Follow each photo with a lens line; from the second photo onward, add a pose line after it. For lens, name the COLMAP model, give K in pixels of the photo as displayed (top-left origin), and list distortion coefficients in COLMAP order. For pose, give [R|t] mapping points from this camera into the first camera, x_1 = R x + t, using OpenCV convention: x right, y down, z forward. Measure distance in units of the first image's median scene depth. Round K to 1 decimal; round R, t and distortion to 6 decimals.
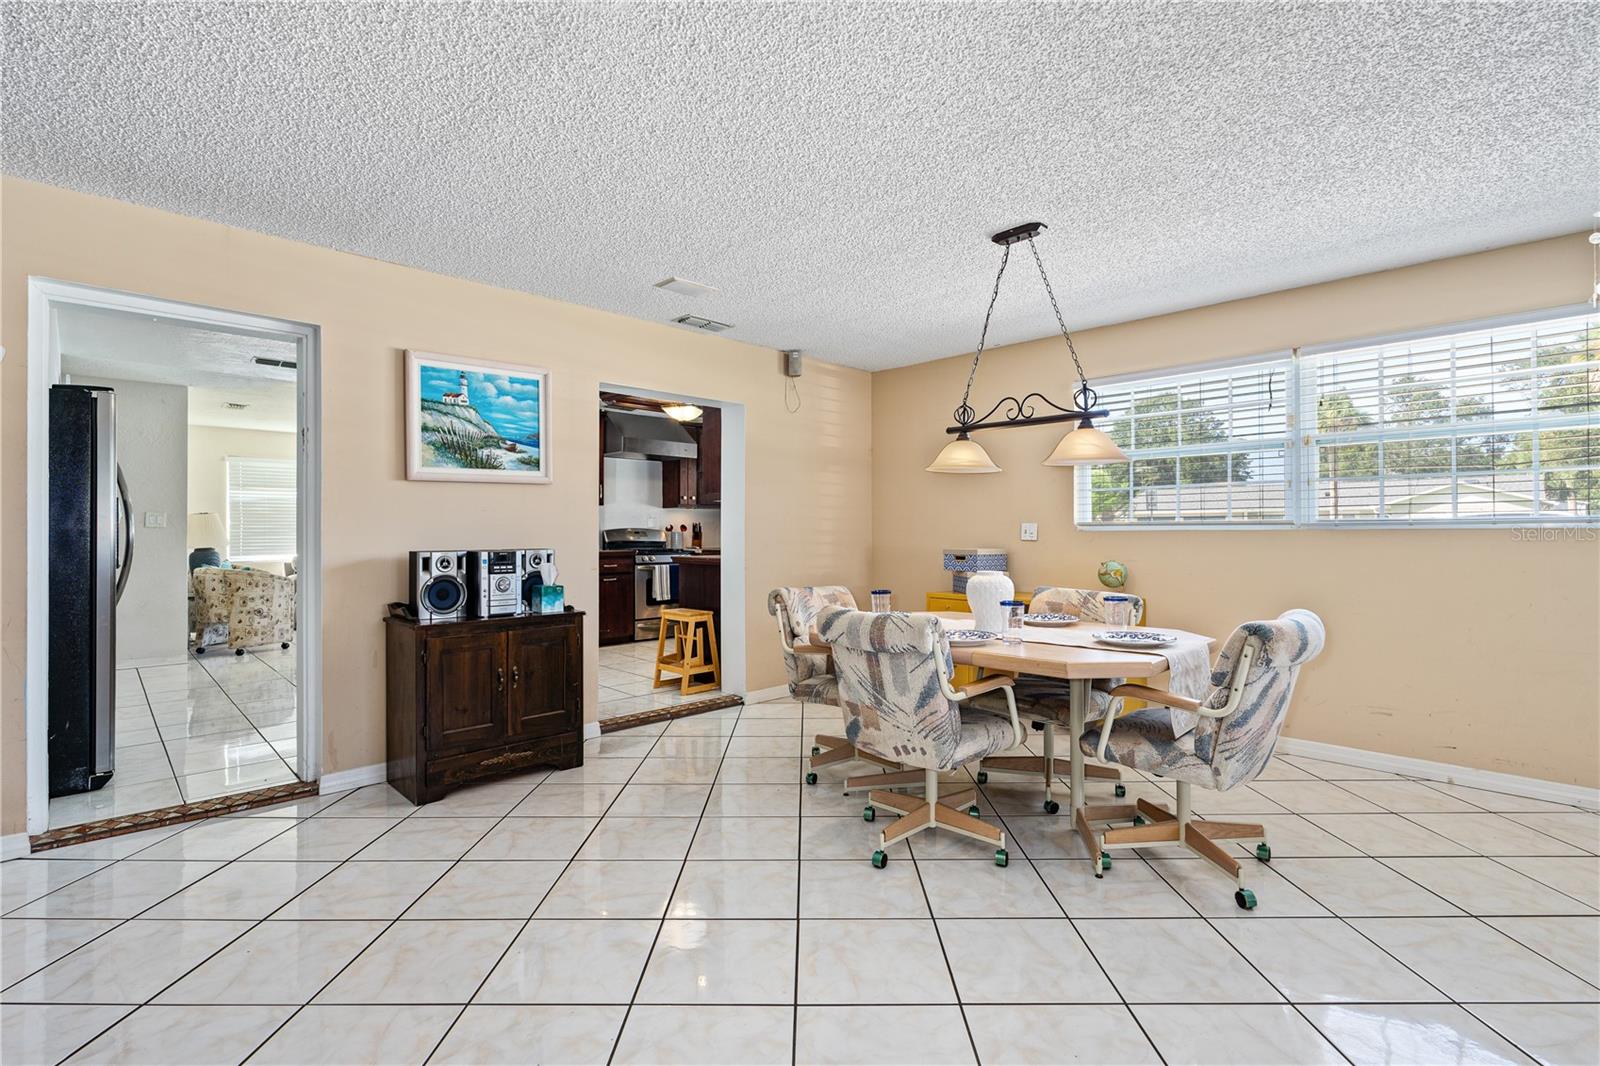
lens RADIAL K [[737.5, 0, 800.0], [0, 737.5, 533.0], [0, 0, 1]] dist [-0.000807, -0.000130]
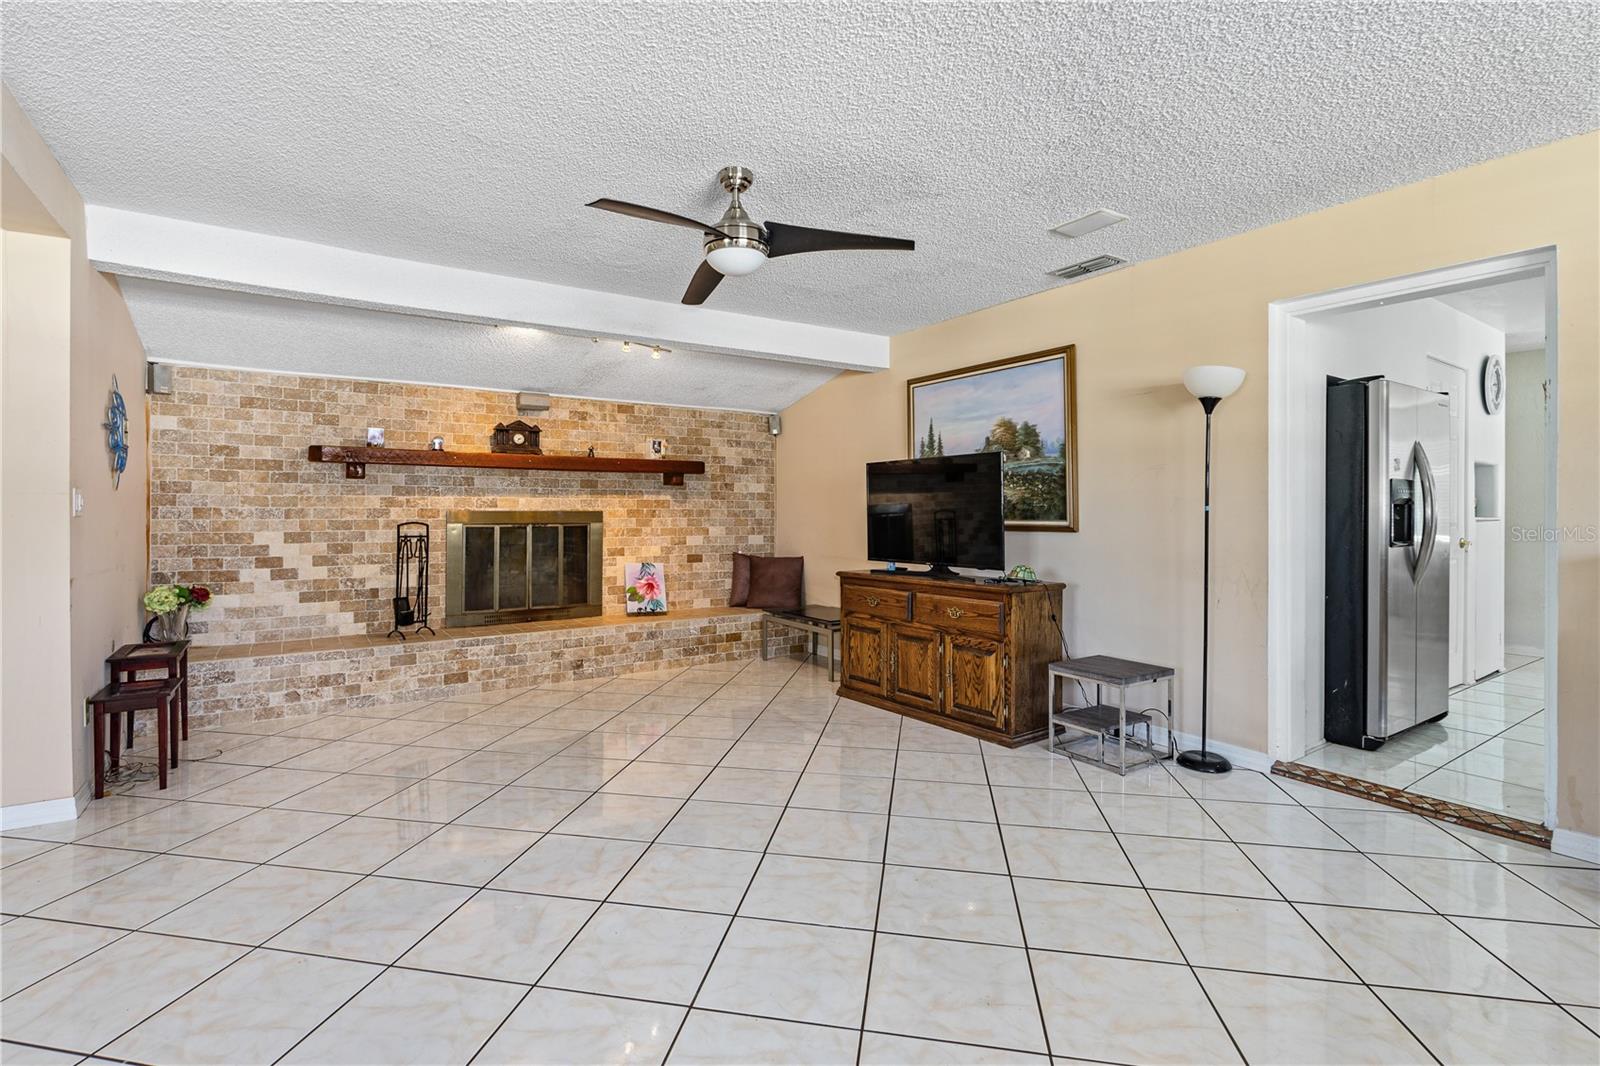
lens RADIAL K [[740.1, 0, 798.6], [0, 740.1, 511.4], [0, 0, 1]] dist [-0.001515, -0.000144]
pose [[-0.162475, 0.000736, -0.986712, 0.225981], [-0.000998, 0.999999, 0.000910, -0.002143], [0.986712, 0.001133, -0.162474, 0.314816]]
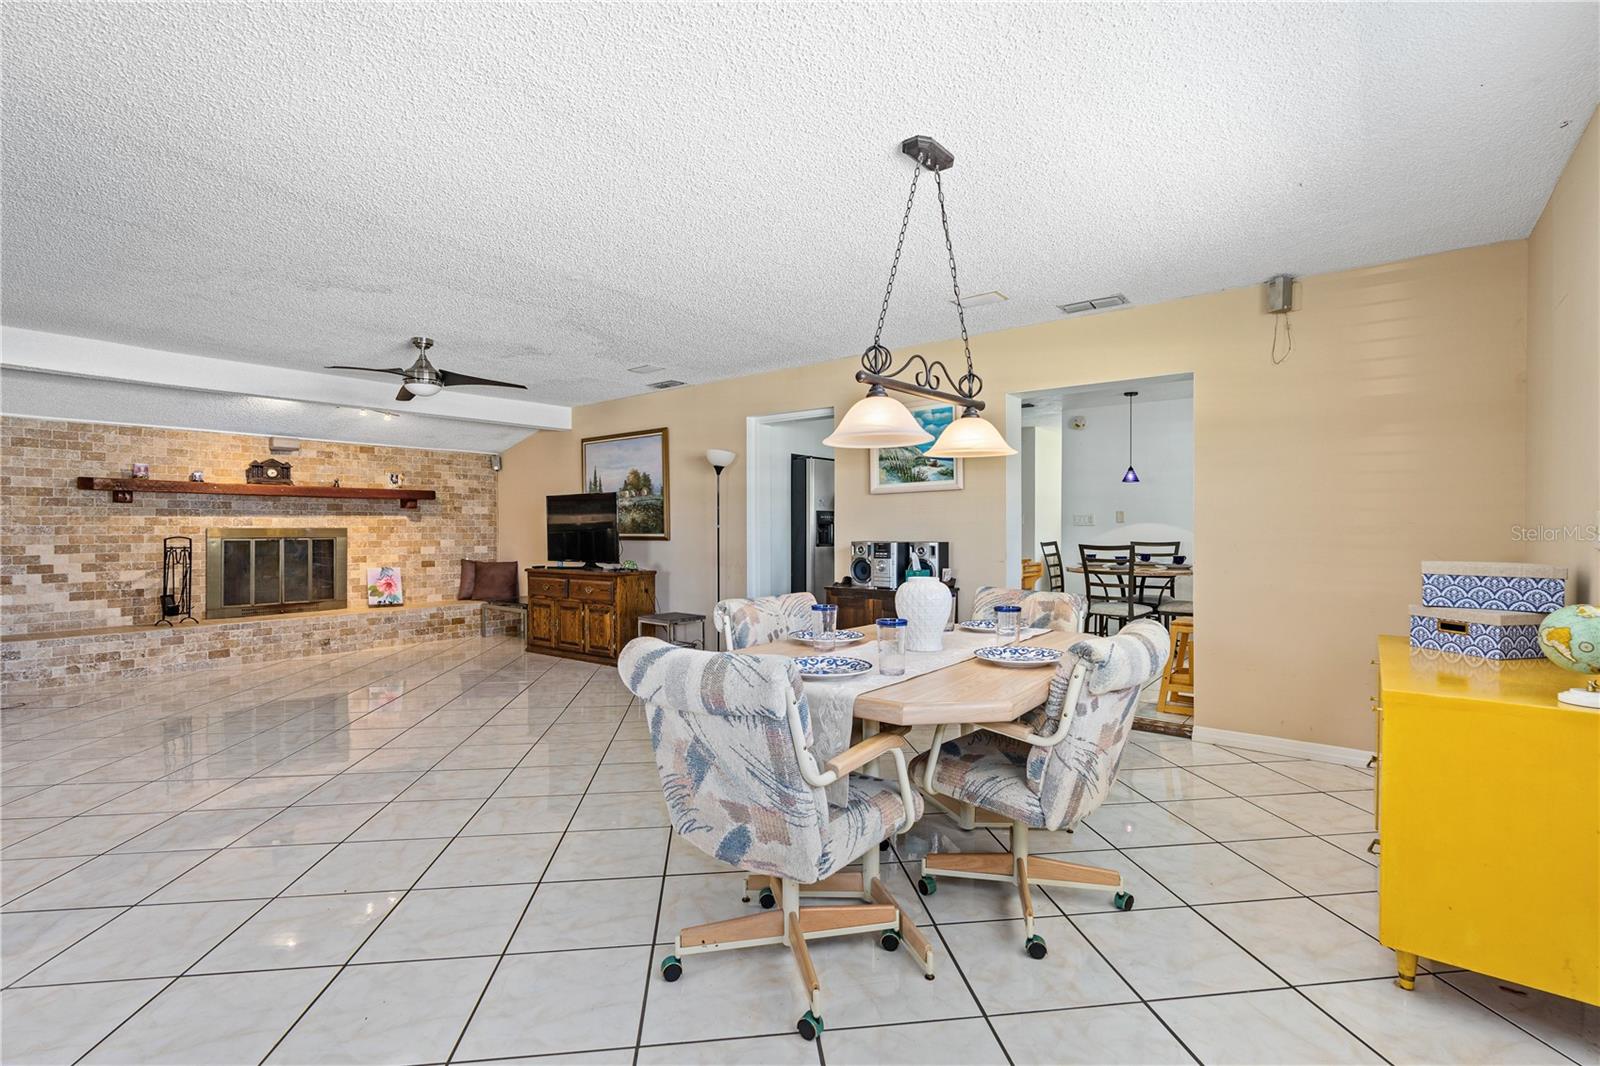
lens RADIAL K [[718.1, 0, 800.0], [0, 718.1, 533.0], [0, 0, 1]] dist [0.010022, 0.000212]
pose [[0.124024, 0.008915, -0.992239, 0.902209], [-0.000086, 0.999960, 0.008974, -0.005266], [0.992279, -0.001028, 0.124019, 0.657277]]
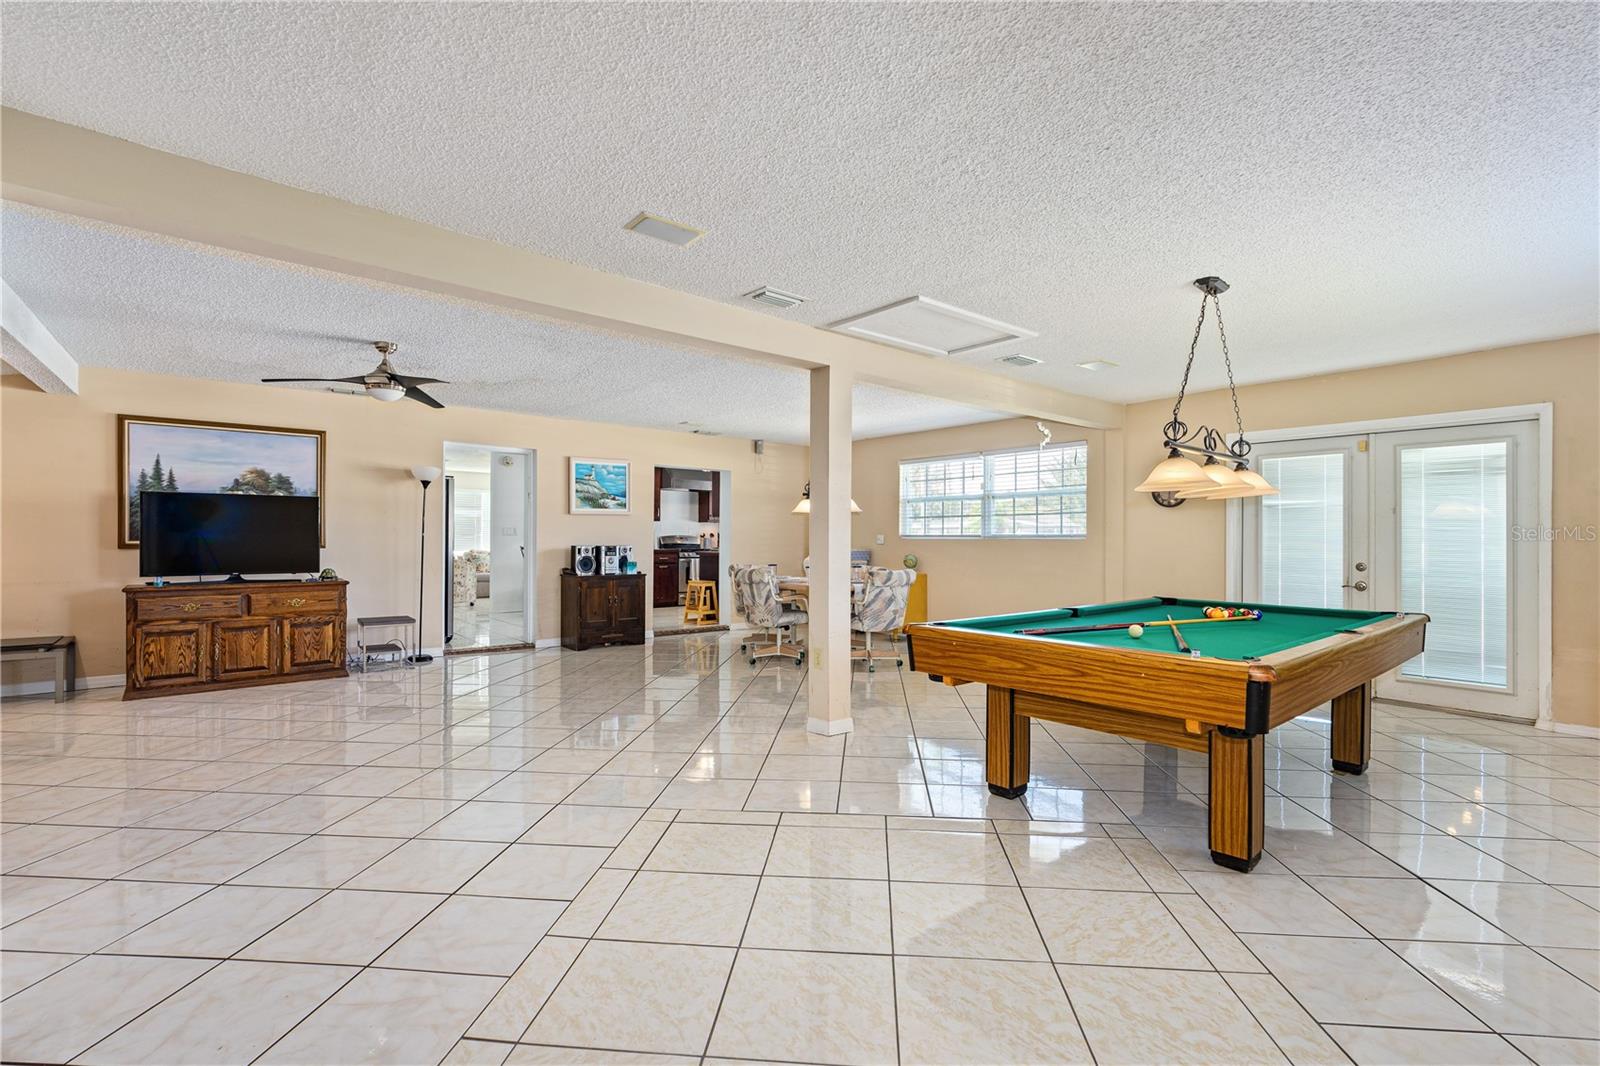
lens RADIAL K [[728.5, 0, 803.8], [0, 728.5, 540.8], [0, 0, 1]] dist [-0.000676, -0.000136]
pose [[0.996864, 0.008101, -0.078719, 0.354338], [-0.007952, 0.999966, 0.002208, -0.000972], [0.078734, -0.001575, 0.996894, -1.152675]]
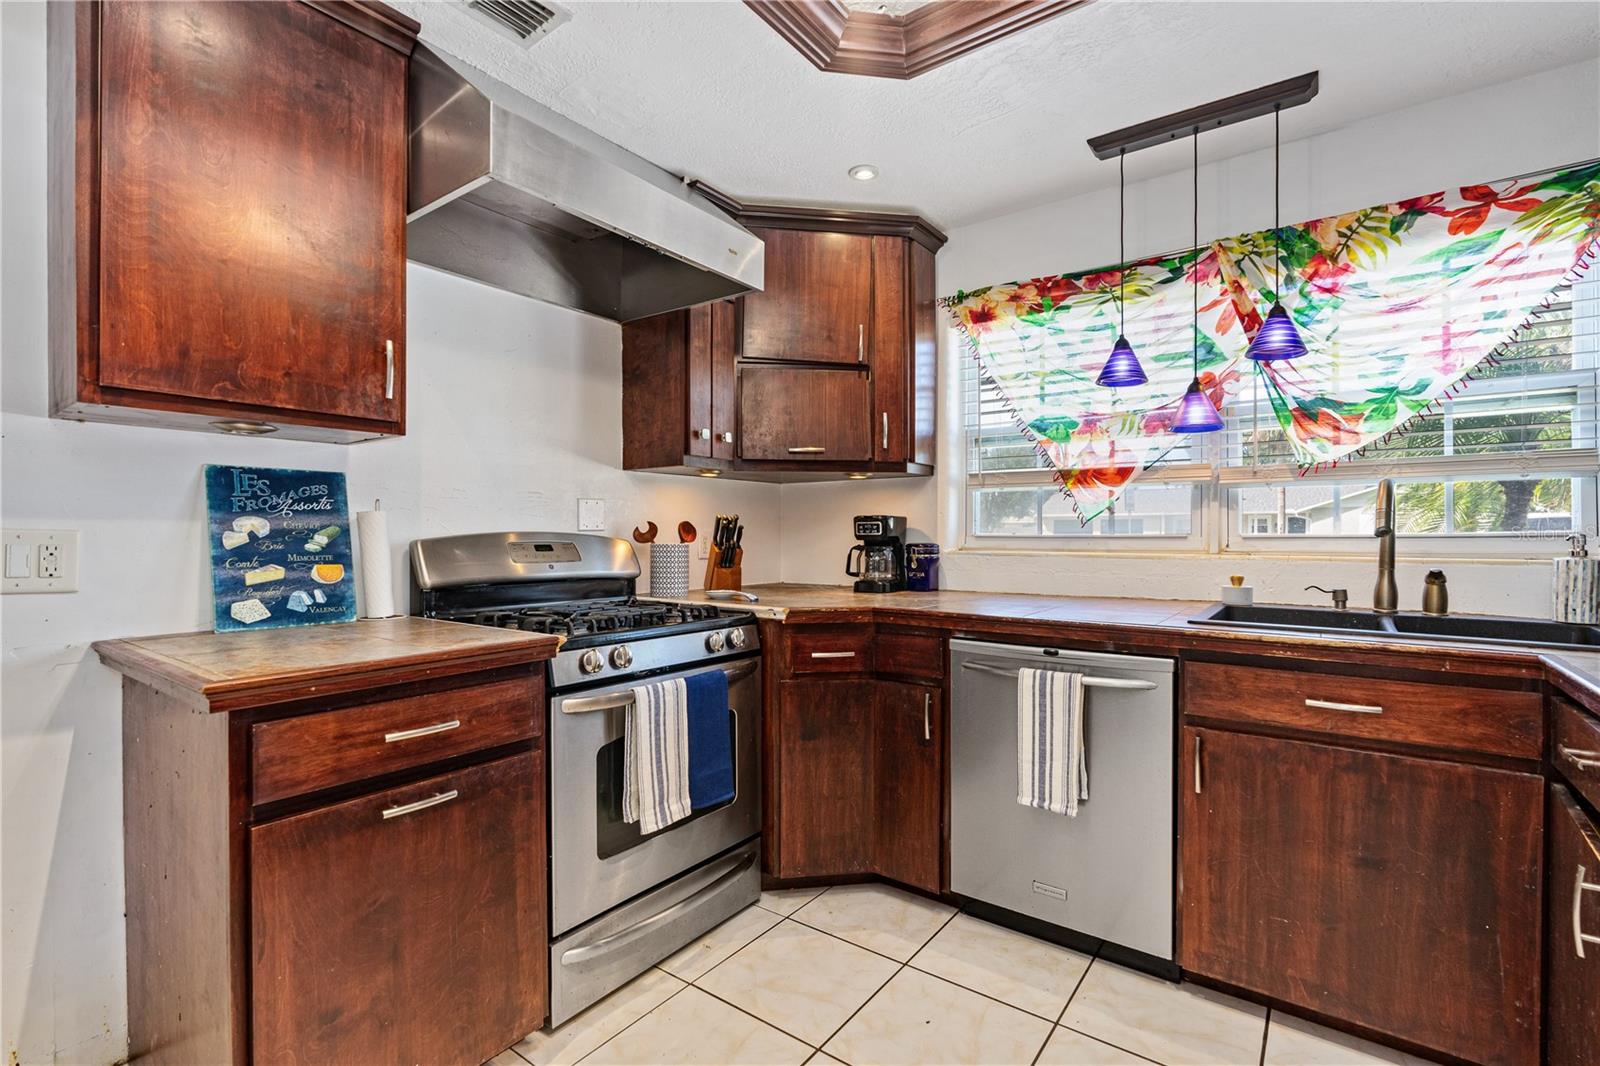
lens RADIAL K [[728.5, 0, 803.8], [0, 728.5, 540.8], [0, 0, 1]] dist [-0.000676, -0.000136]
pose [[0.984232, 0.003194, 0.176855, -0.385392], [-0.004781, 0.999952, 0.008549, -0.013456], [-0.176819, -0.009260, 0.984200, 1.576865]]
